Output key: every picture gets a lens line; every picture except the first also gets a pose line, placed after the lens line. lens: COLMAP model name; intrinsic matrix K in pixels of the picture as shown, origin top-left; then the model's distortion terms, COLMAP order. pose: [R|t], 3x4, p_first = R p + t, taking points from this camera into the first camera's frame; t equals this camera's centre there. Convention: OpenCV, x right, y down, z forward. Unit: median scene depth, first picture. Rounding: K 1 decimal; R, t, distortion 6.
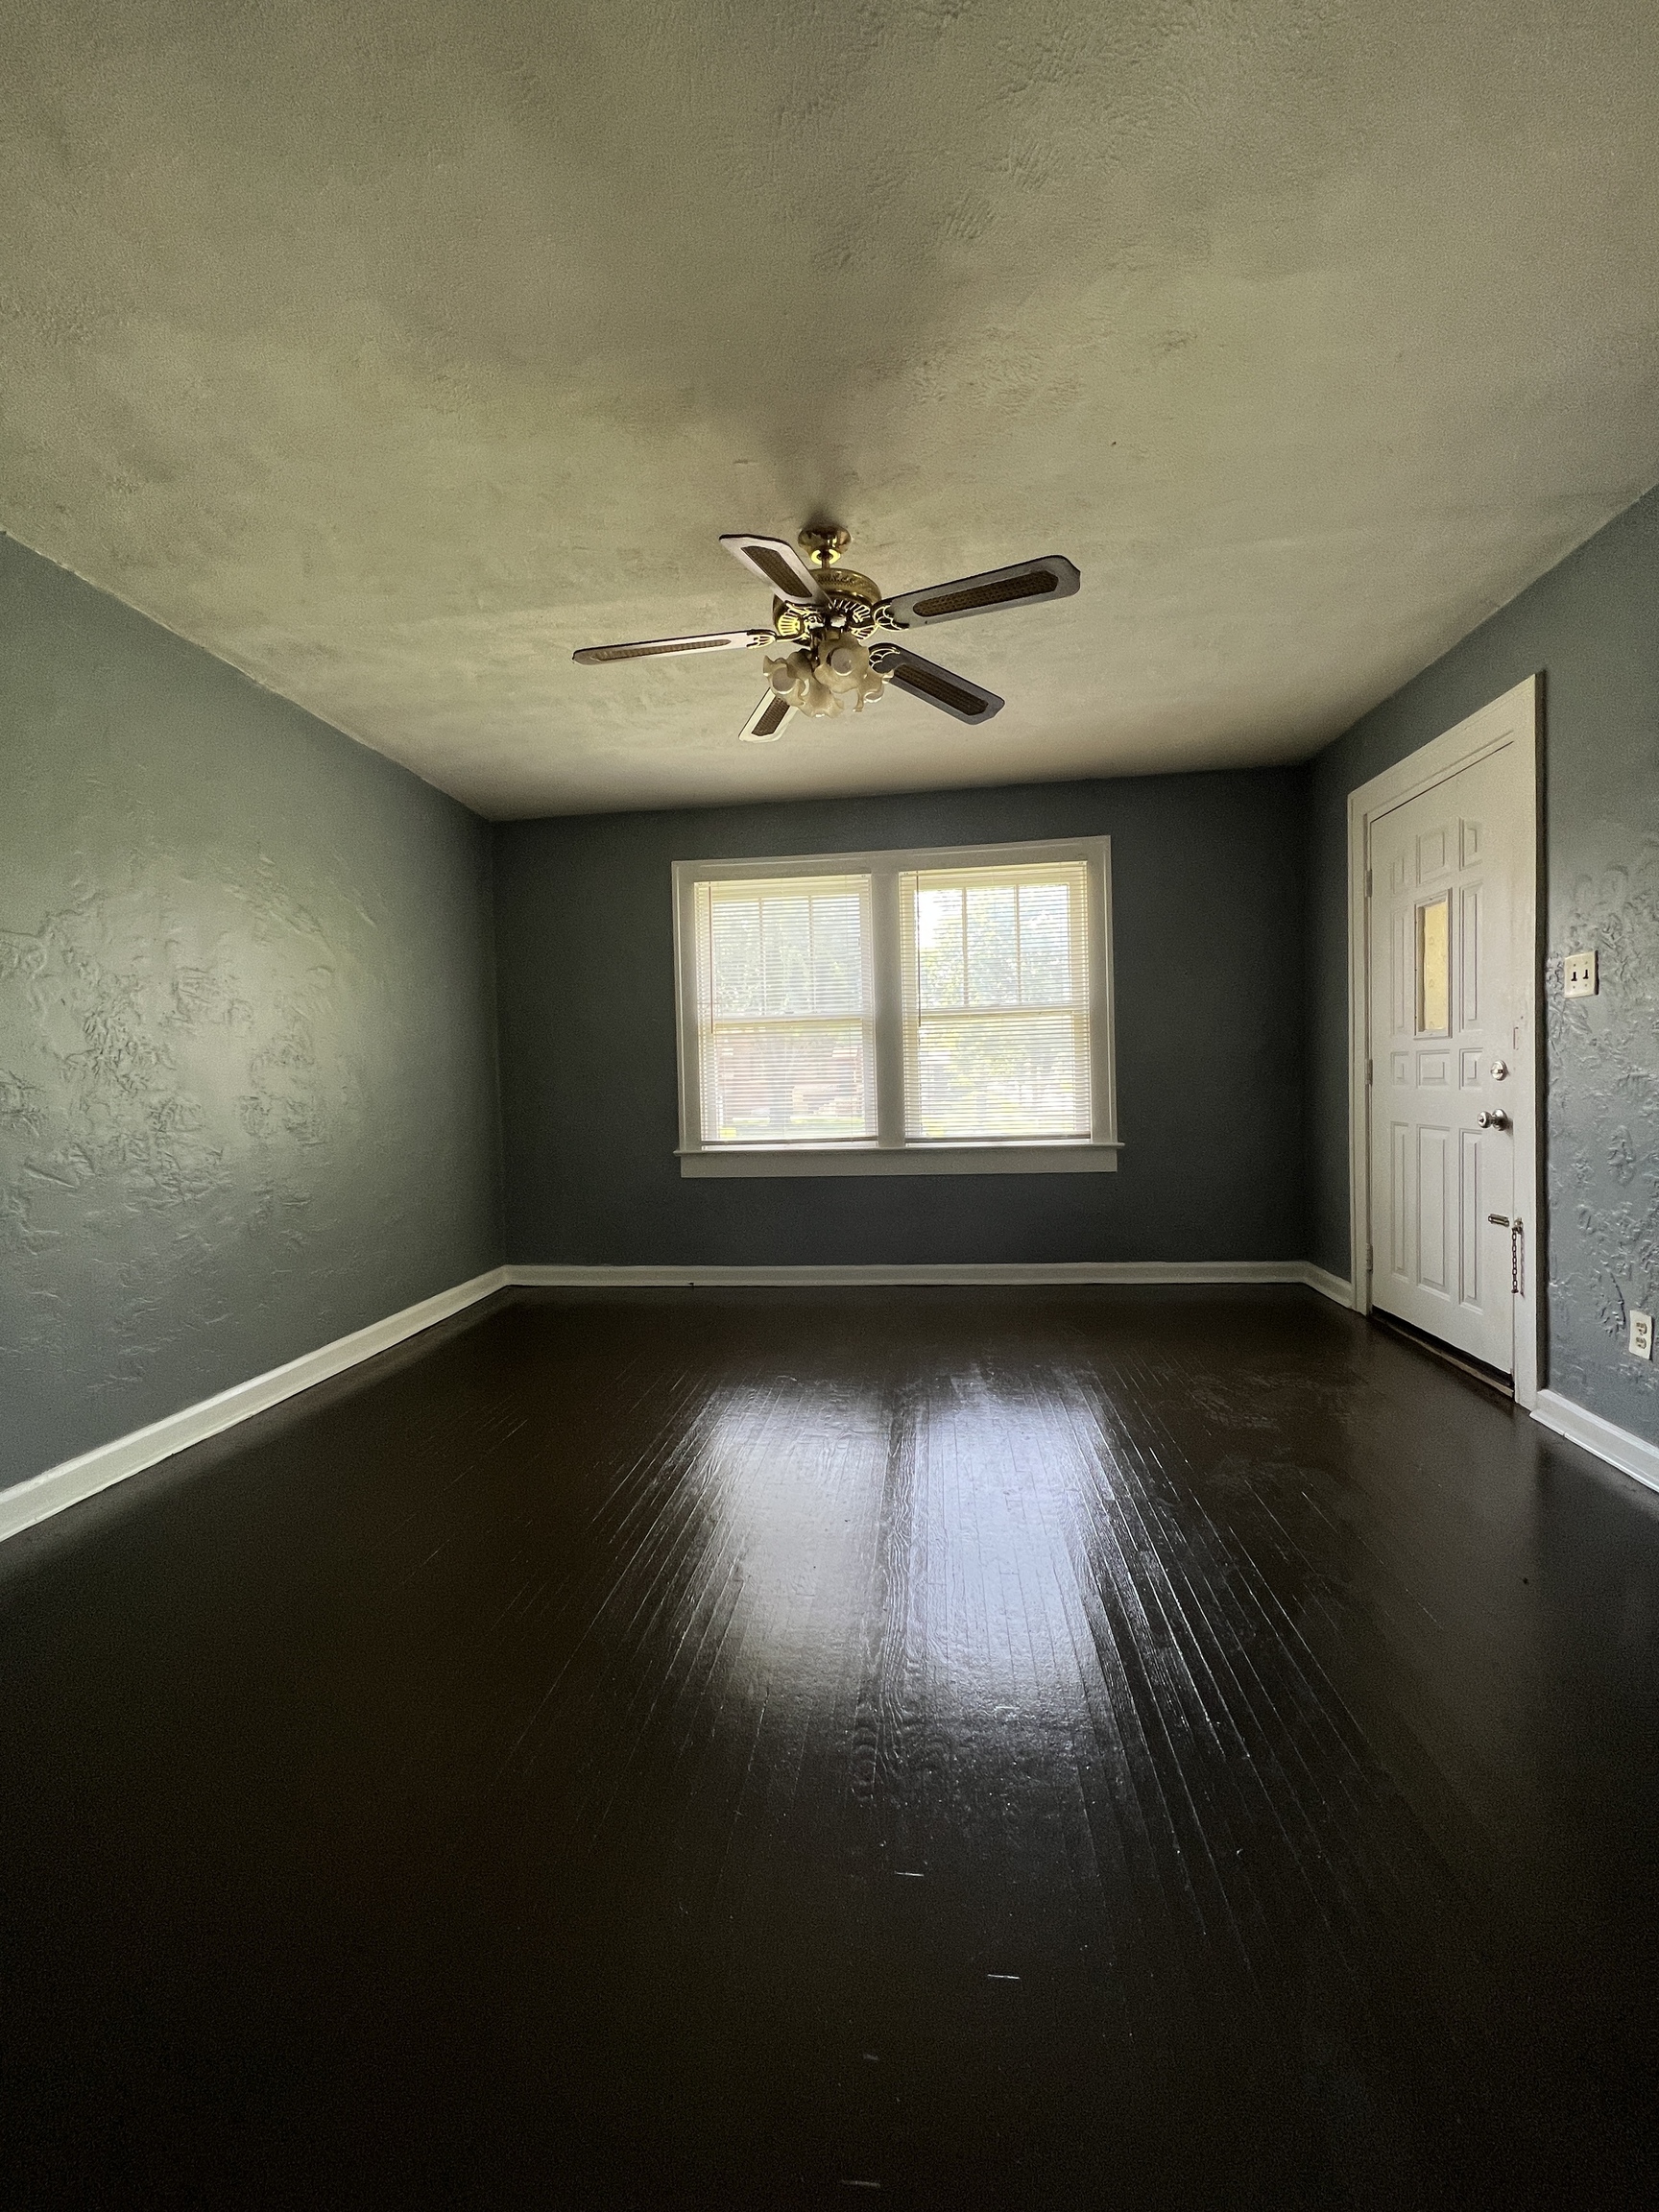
lens RADIAL K [[883.1, 0, 834.8], [0, 883.1, 1100.6], [0, 0, 1]] dist [-0.001357, 0.000545]
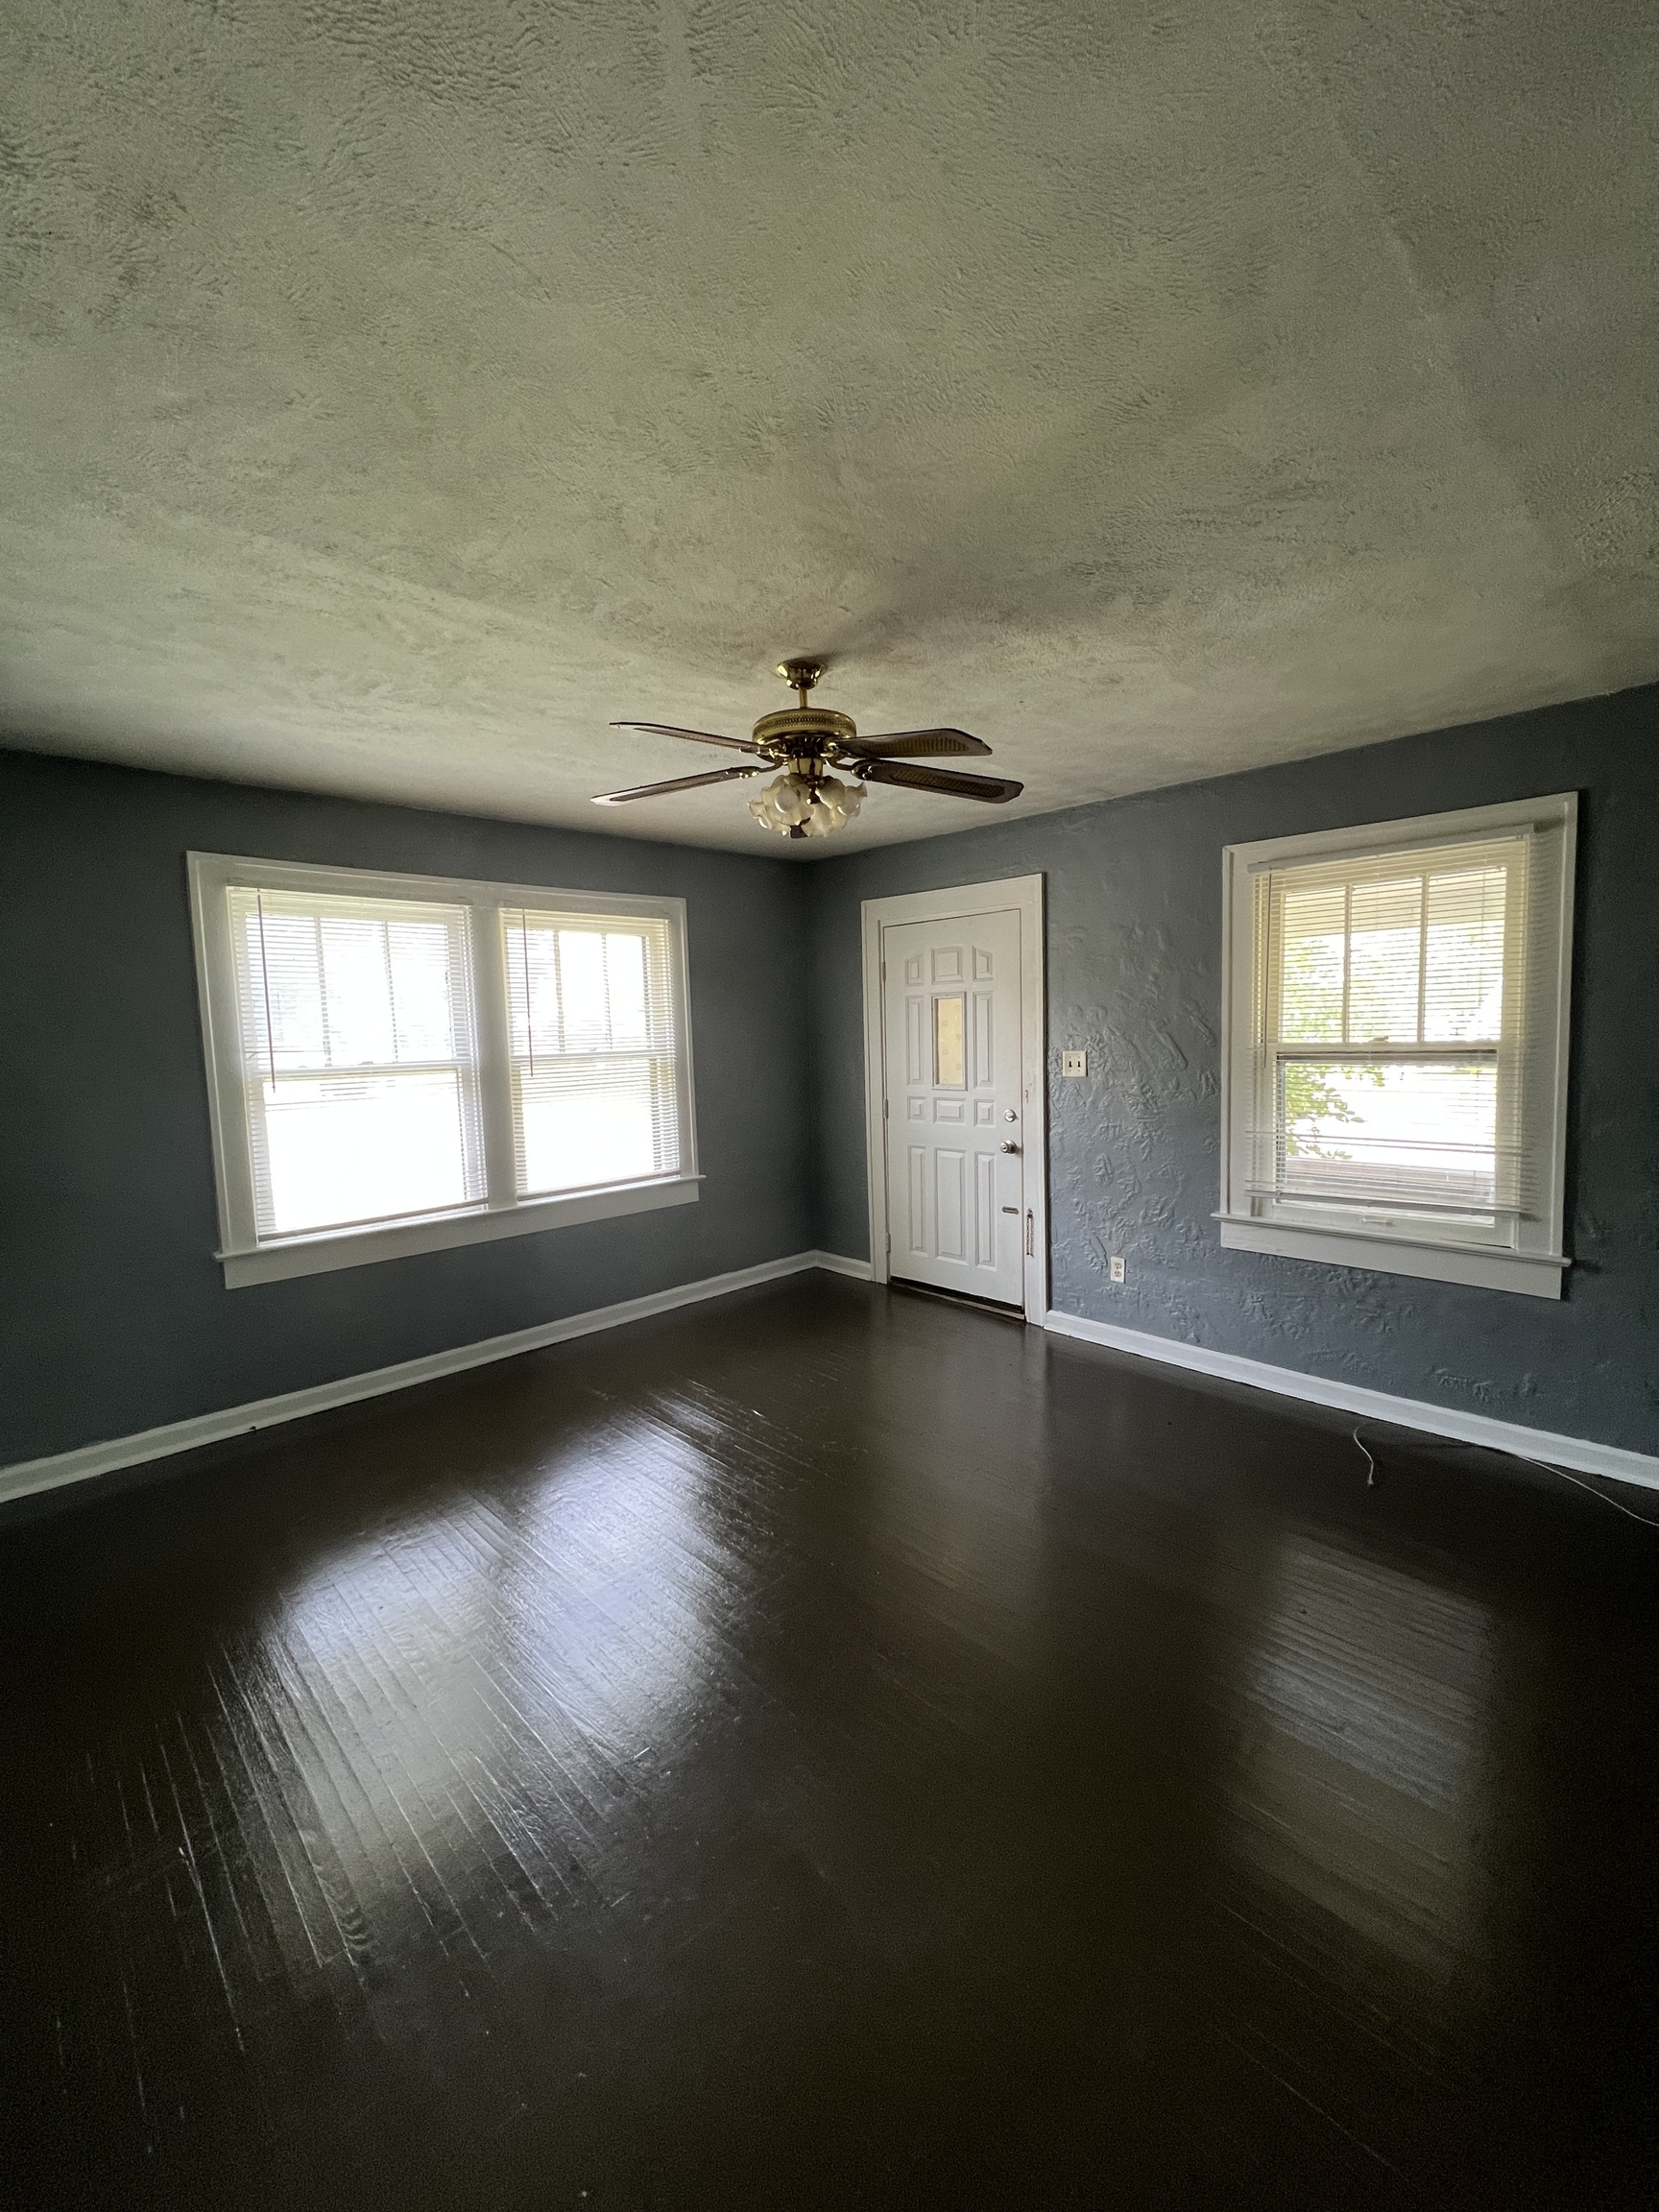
lens RADIAL K [[883.1, 0, 820.1], [0, 883.1, 1102.2], [0, 0, 1]] dist [-0.001357, 0.000545]
pose [[0.641289, -0.054057, 0.765393, -0.496754], [0.031508, 0.998529, 0.044123, -0.103336], [-0.766652, -0.004179, 0.642049, 0.188149]]
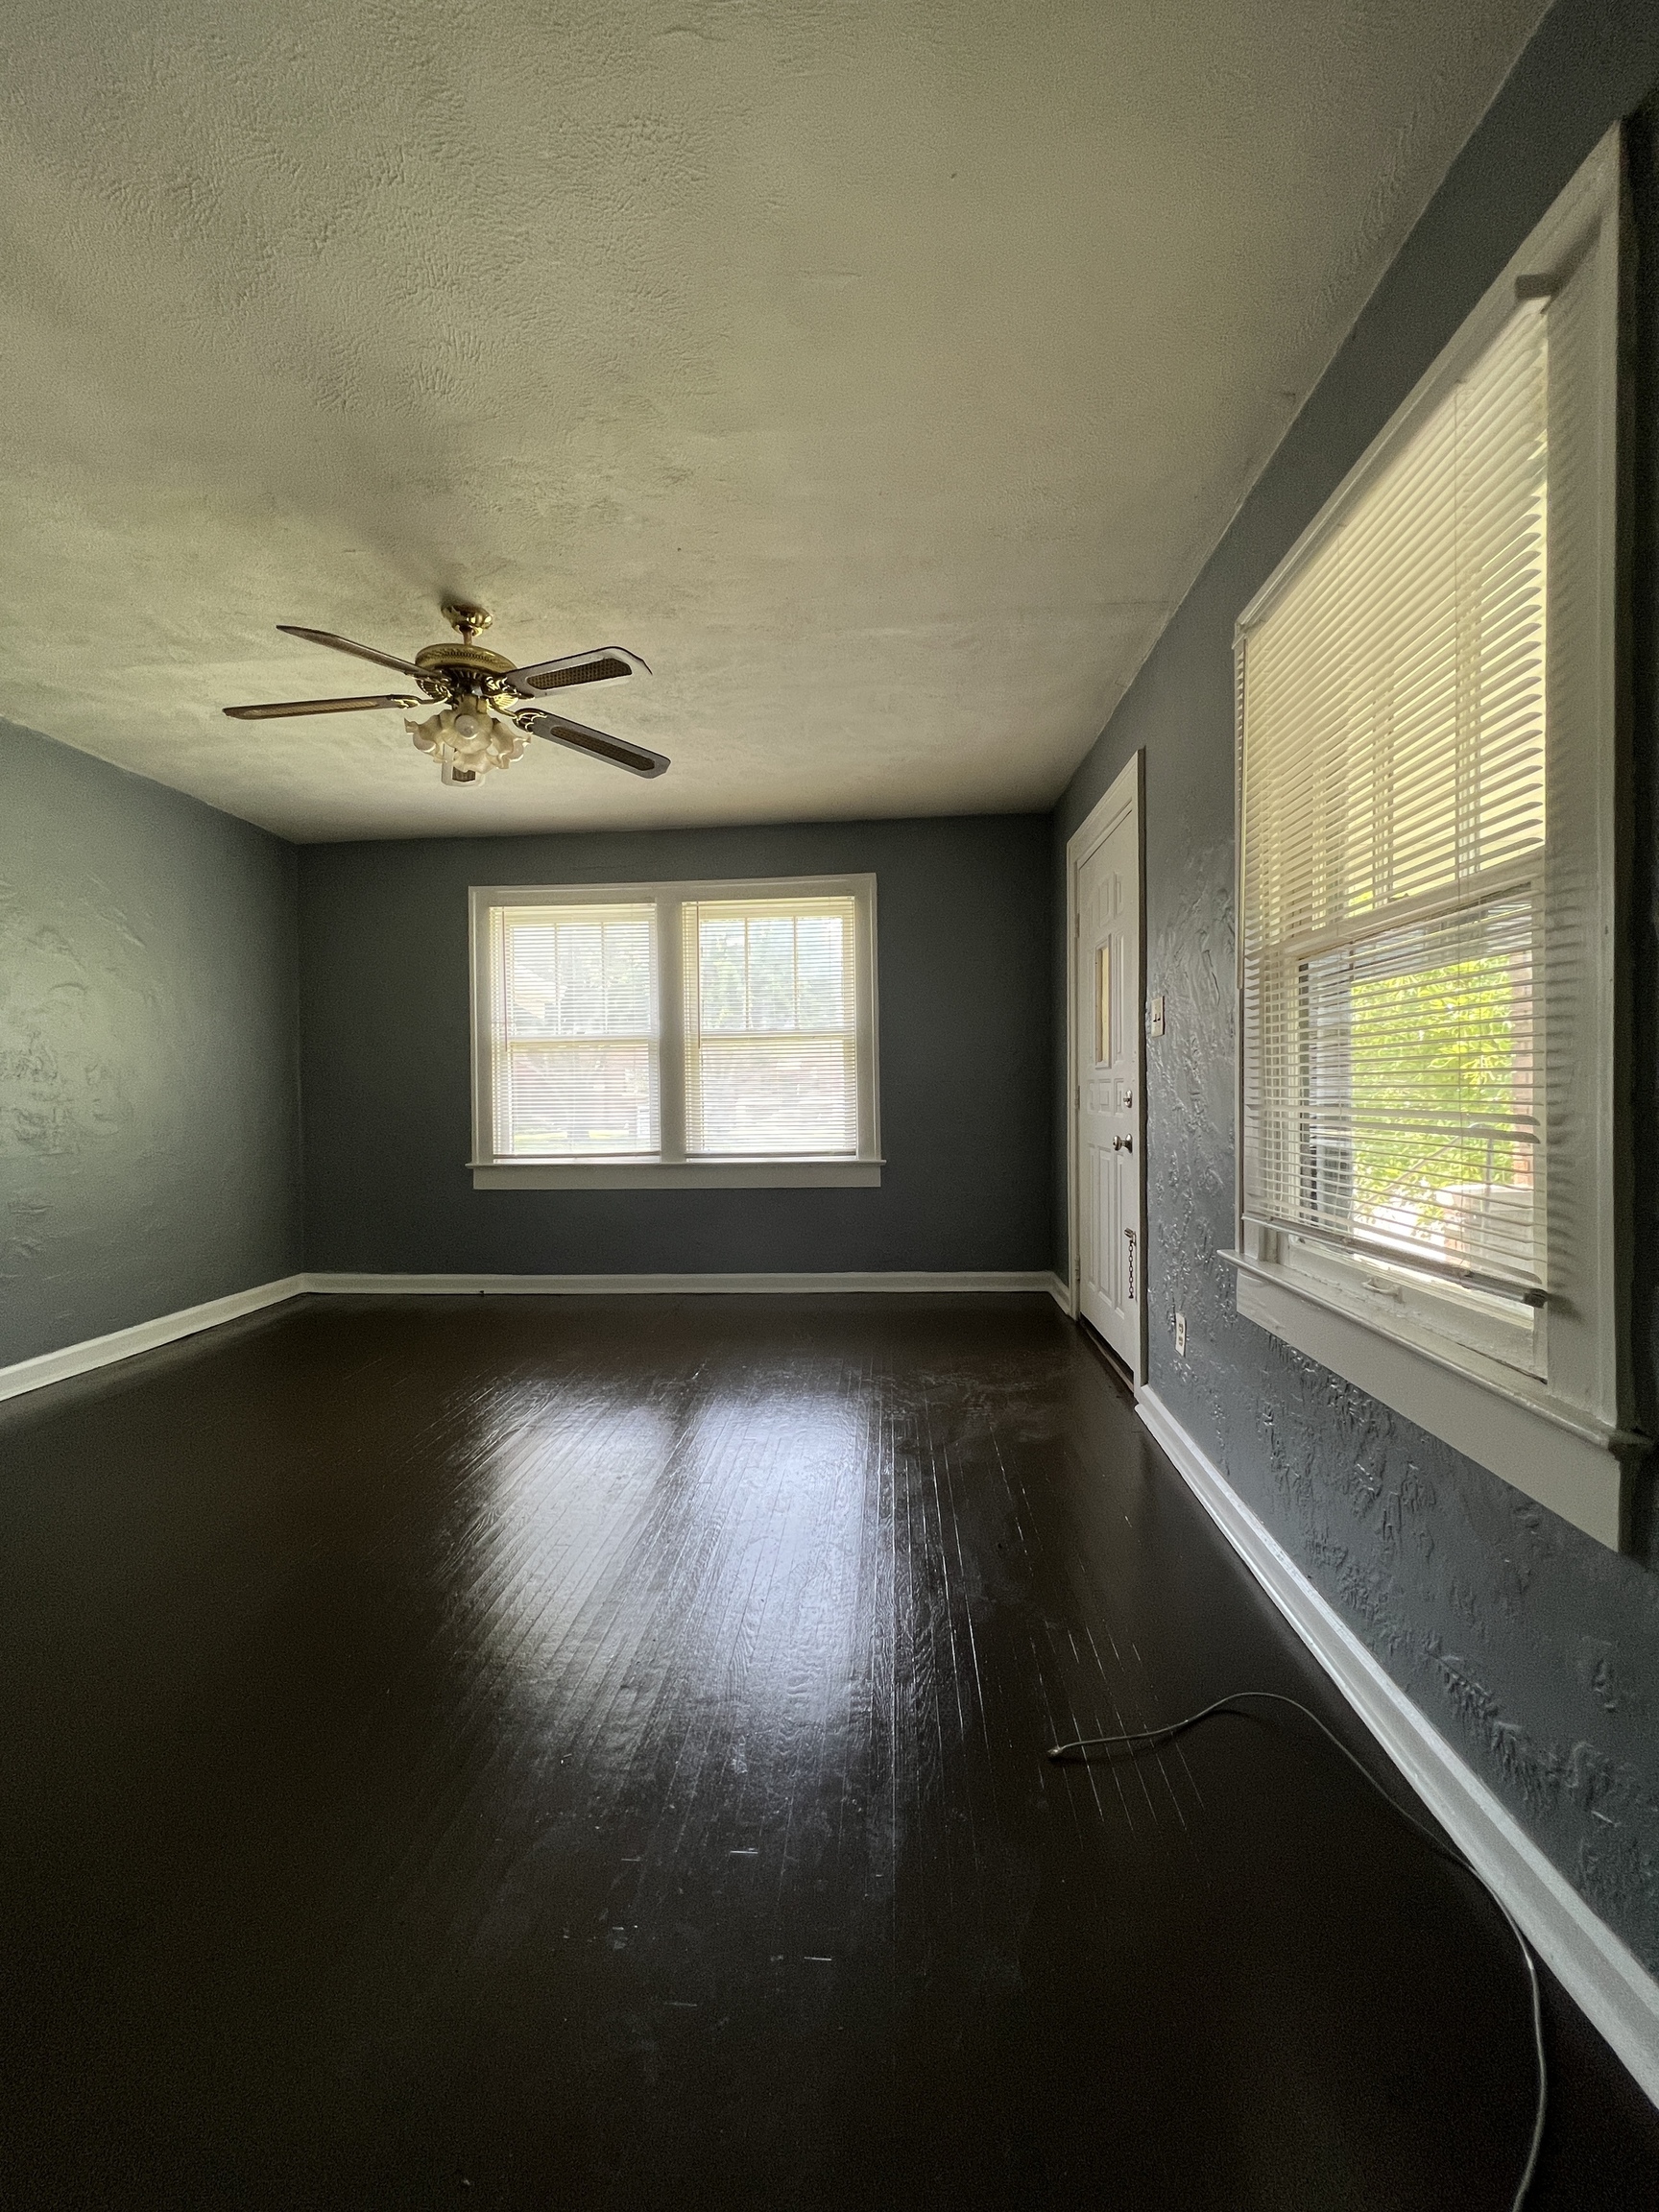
lens RADIAL K [[883.1, 0, 836.4], [0, 883.1, 1101.8], [0, 0, 1]] dist [-0.001357, 0.000545]
pose [[0.998830, 0.012378, 0.046750, 0.247439], [-0.011760, 0.999840, -0.013473, -0.008521], [-0.046909, 0.012907, 0.998816, -0.074494]]
